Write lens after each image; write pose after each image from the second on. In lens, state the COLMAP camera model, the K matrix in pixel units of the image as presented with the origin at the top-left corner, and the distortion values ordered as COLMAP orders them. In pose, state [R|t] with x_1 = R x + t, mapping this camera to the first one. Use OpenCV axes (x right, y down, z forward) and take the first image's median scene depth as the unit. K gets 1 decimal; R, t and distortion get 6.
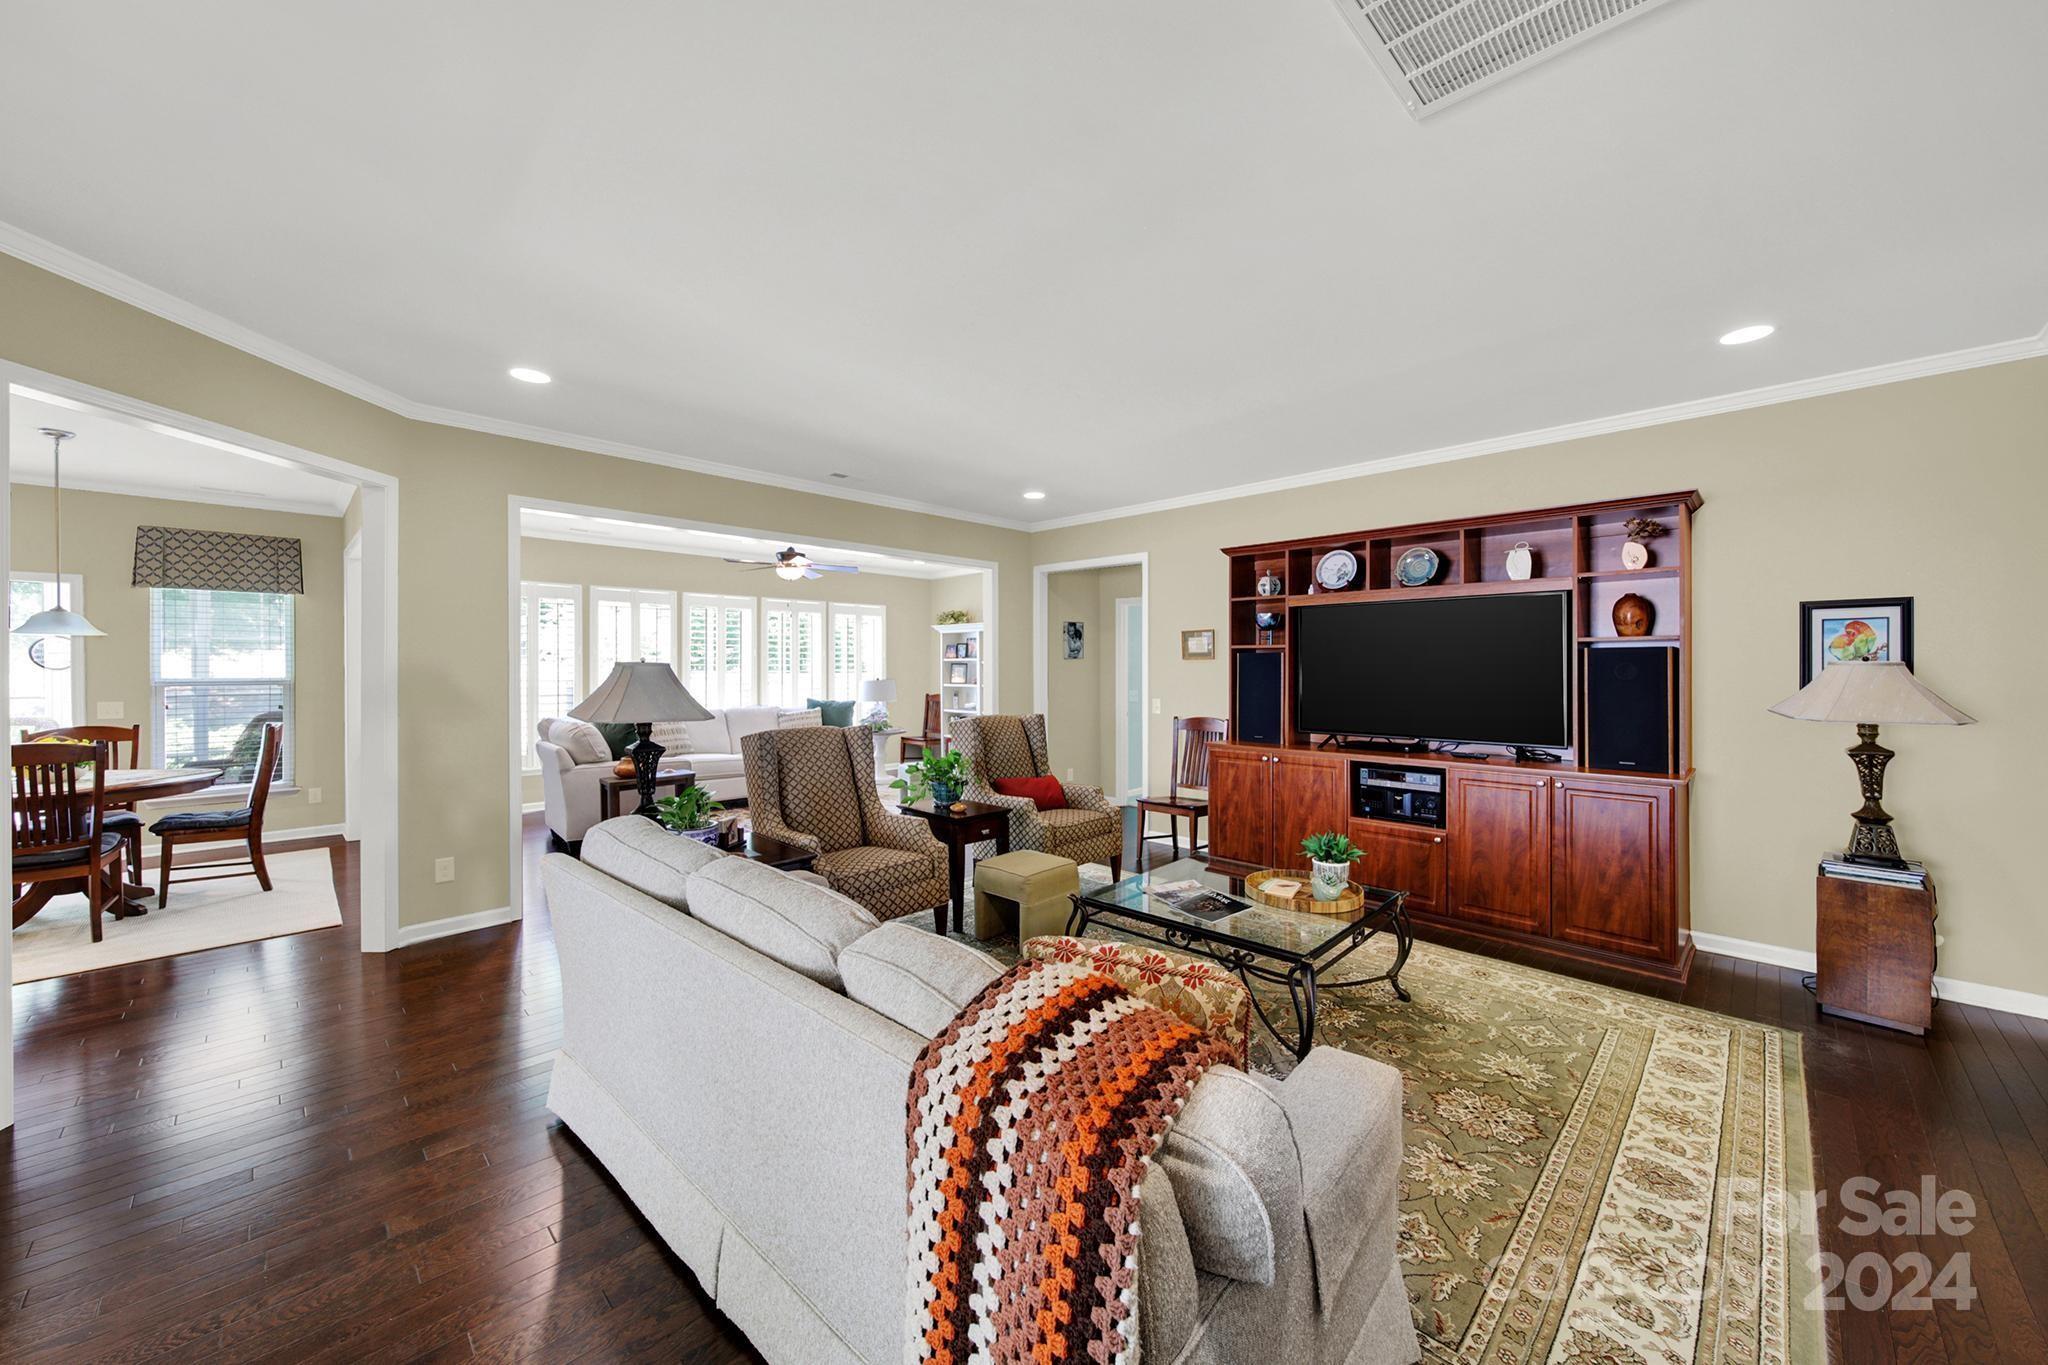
lens RADIAL K [[757.4, 0, 1016.9], [0, 757.4, 662.2], [0, 0, 1]] dist [0.003574, 0.000078]
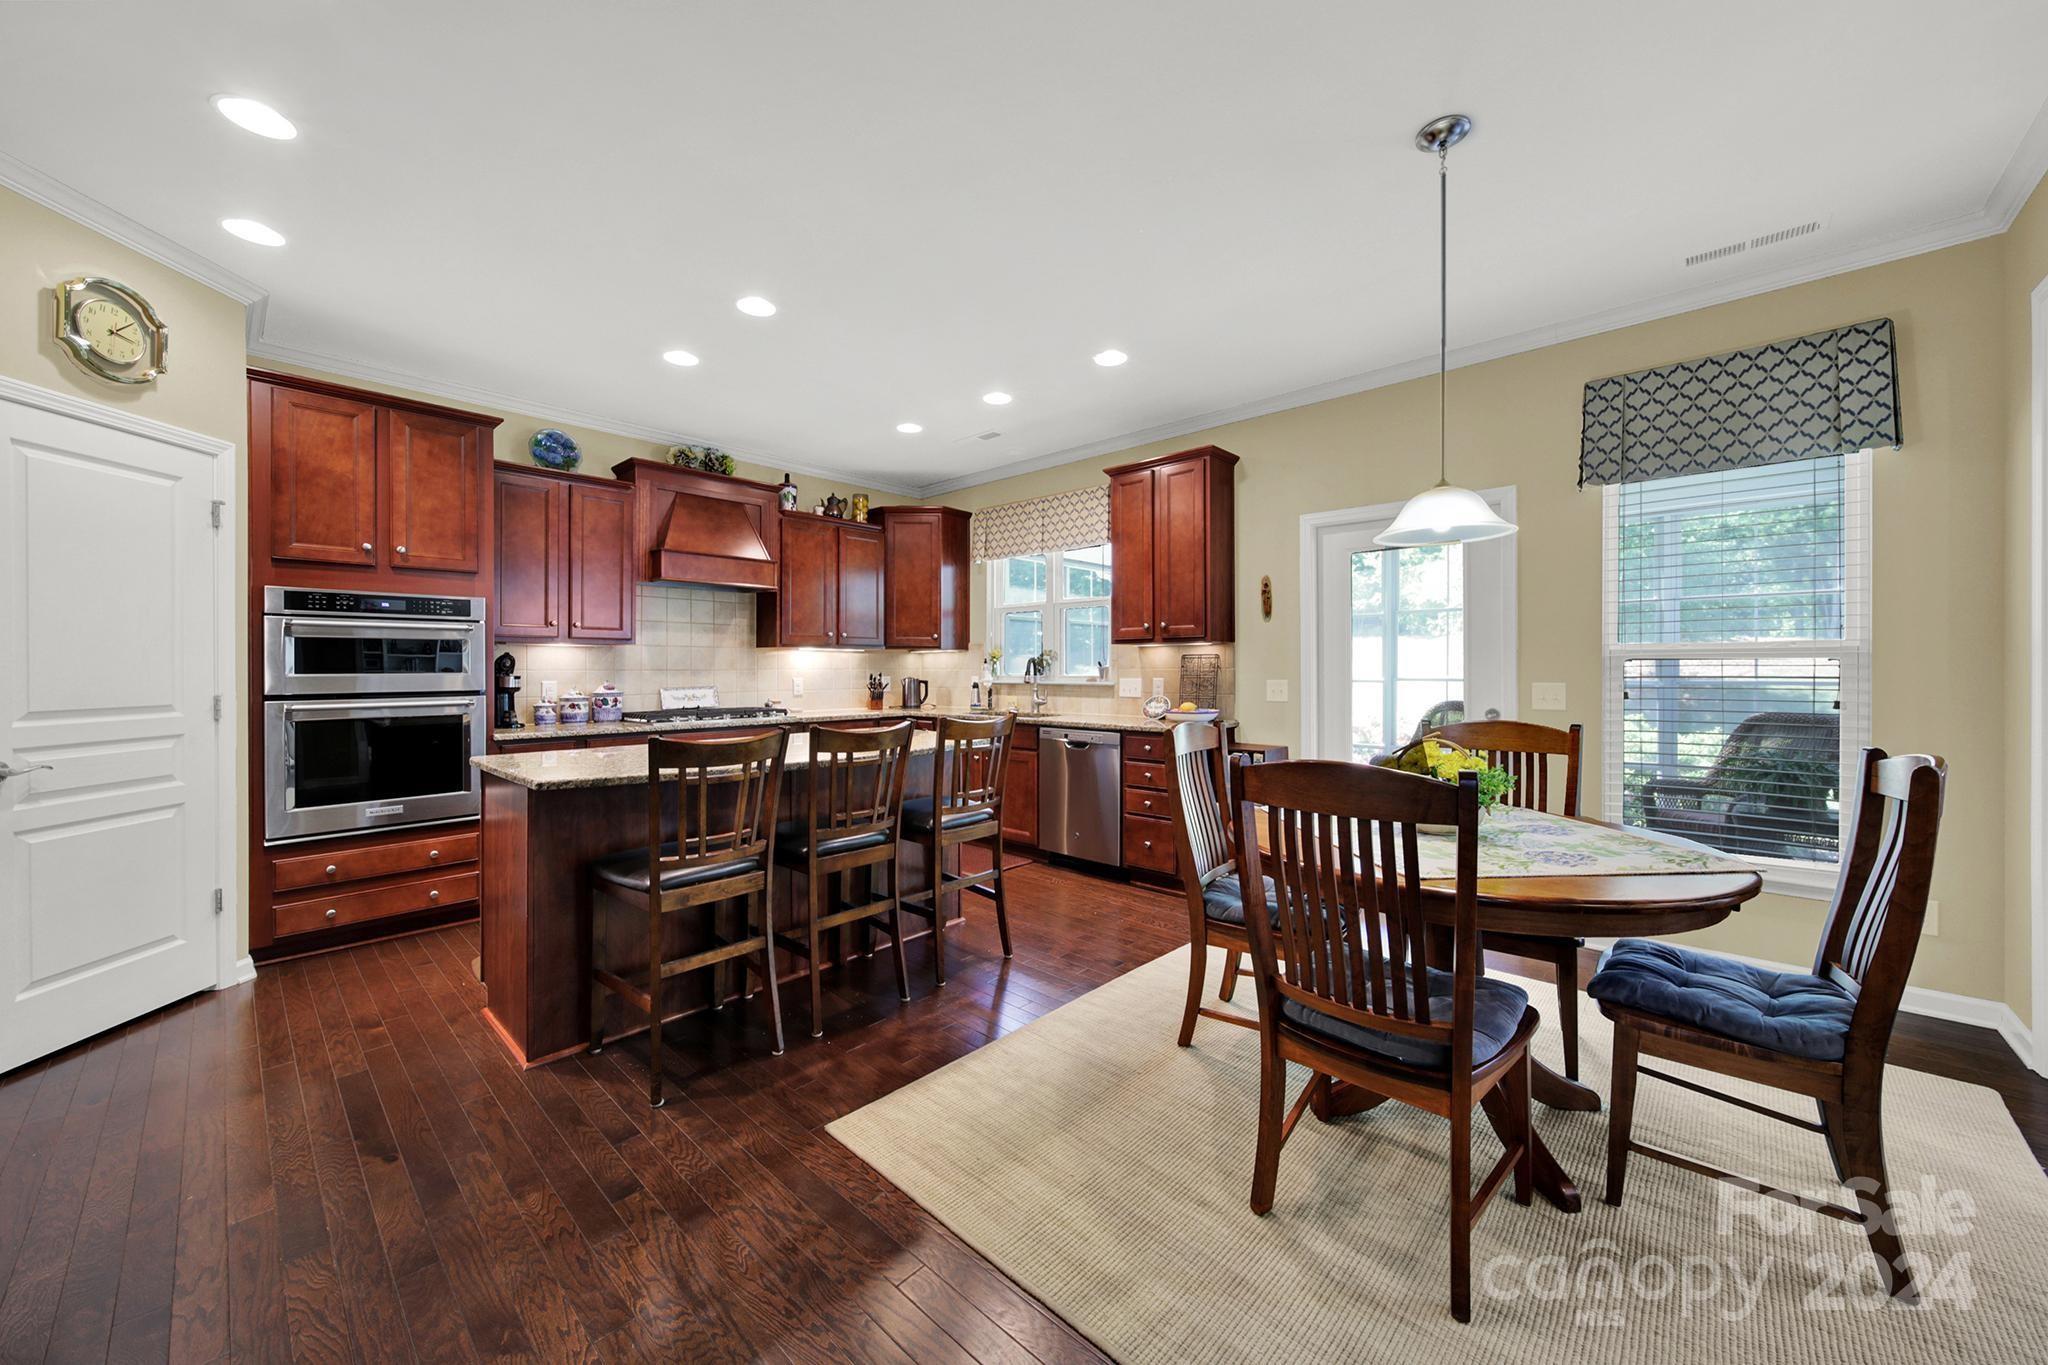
lens RADIAL K [[745.2, 0, 1023.1], [0, 745.2, 678.7], [0, 0, 1]] dist [-0.002183, -0.000311]
pose [[0.045510, 0.011938, -0.998893, -0.722048], [0.005381, 0.999911, 0.012195, 0.045986], [0.998949, -0.005930, 0.045442, 0.649307]]
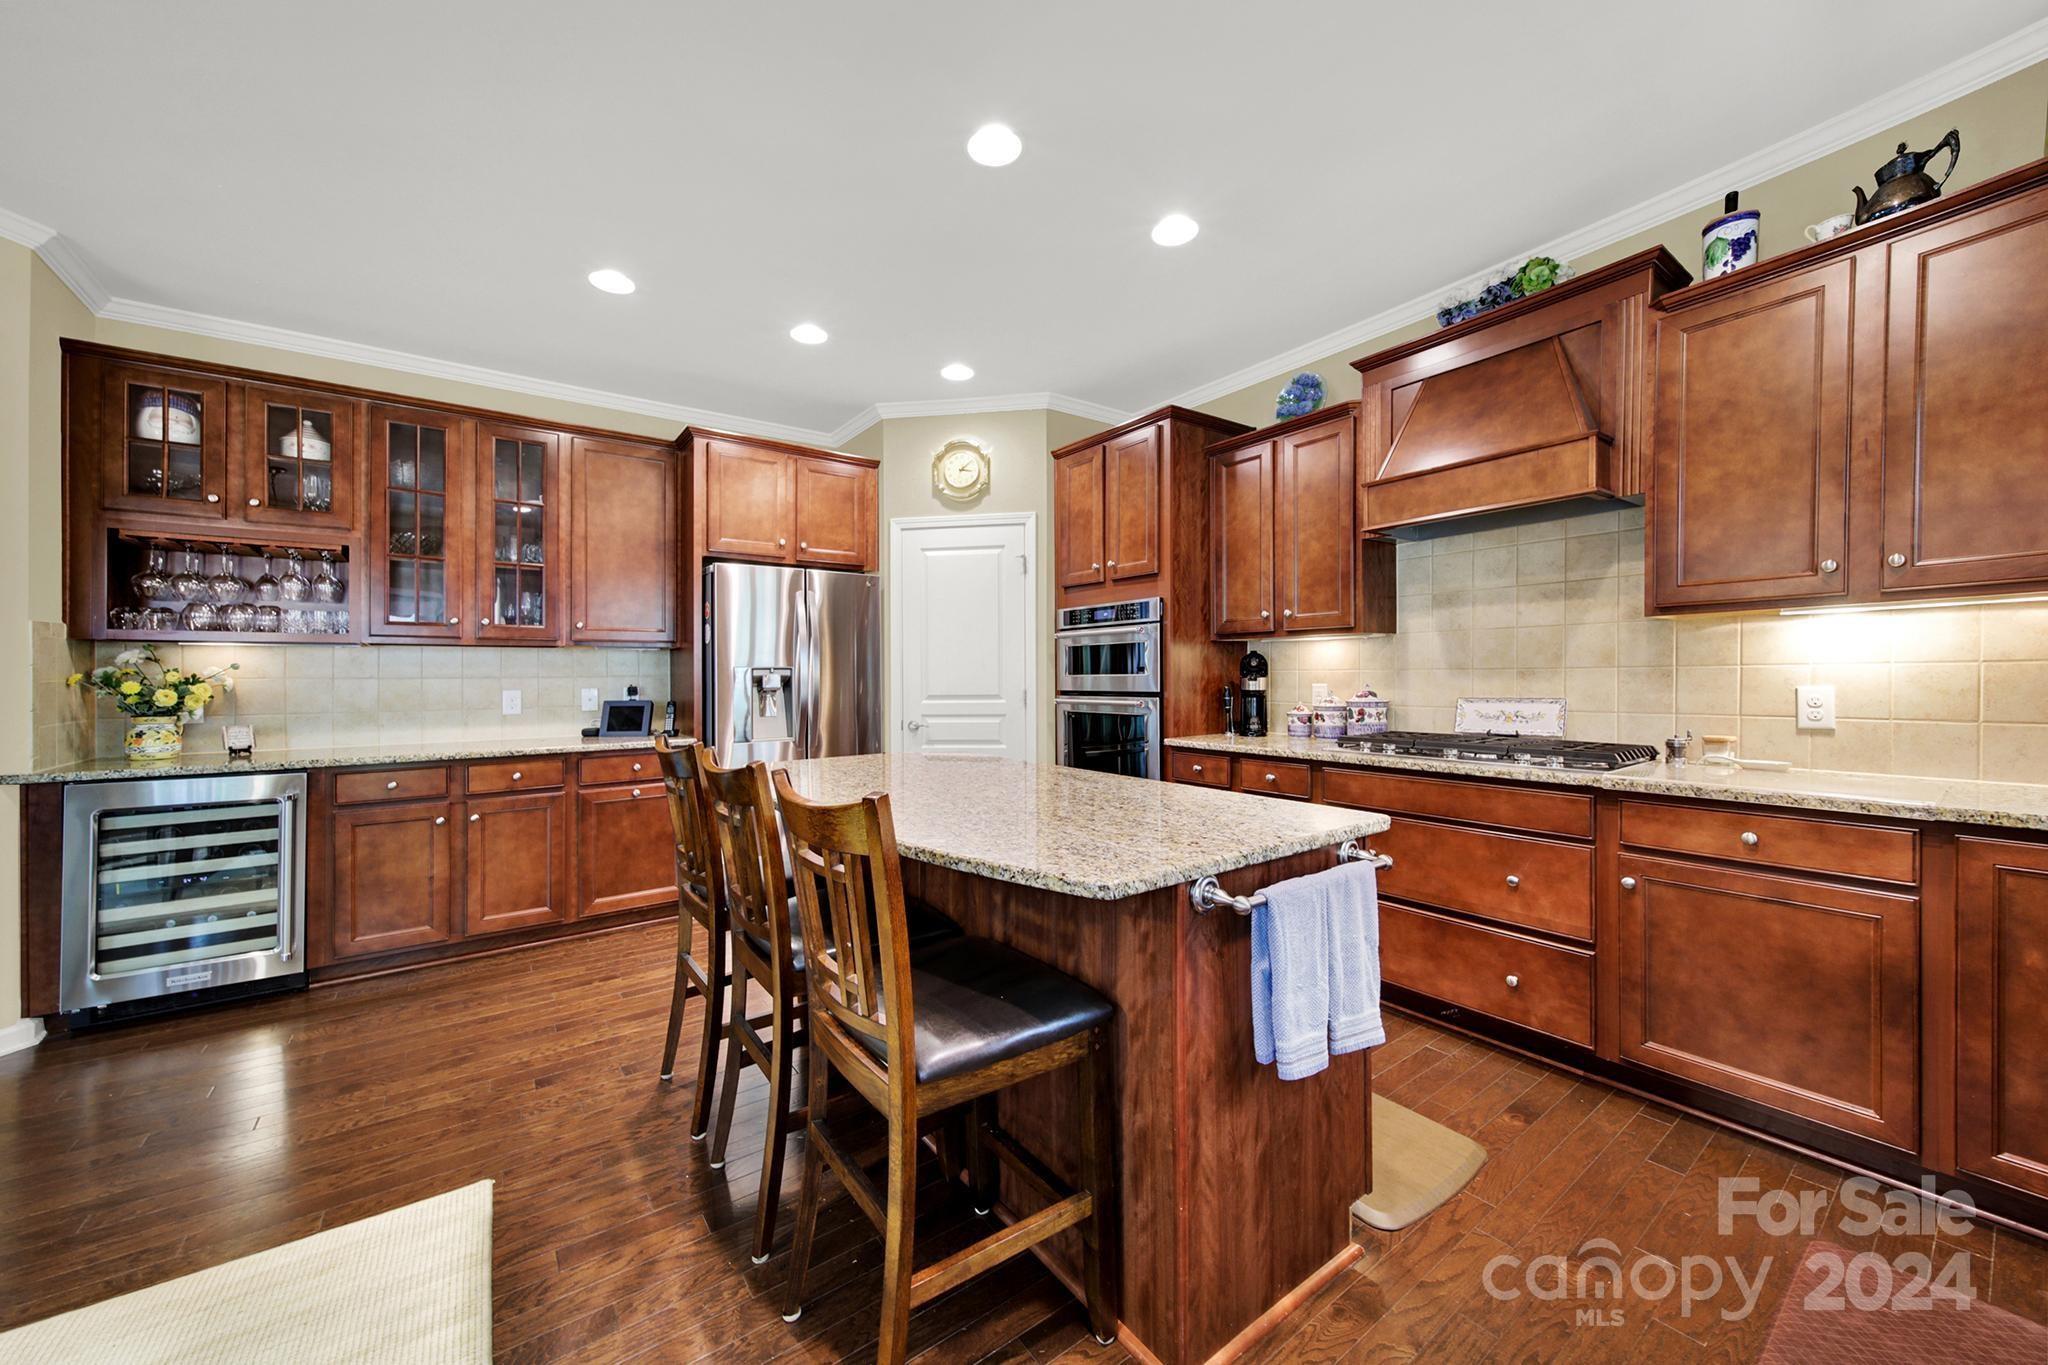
lens RADIAL K [[762.8, 0, 1016.9], [0, 762.8, 675.2], [0, 0, 1]] dist [0.023595, 0.000010]
pose [[-0.985152, 0.005219, 0.171605, -1.503477], [0.004823, 0.999985, -0.002720, 0.049023], [-0.171617, -0.001852, -0.985162, 0.908020]]
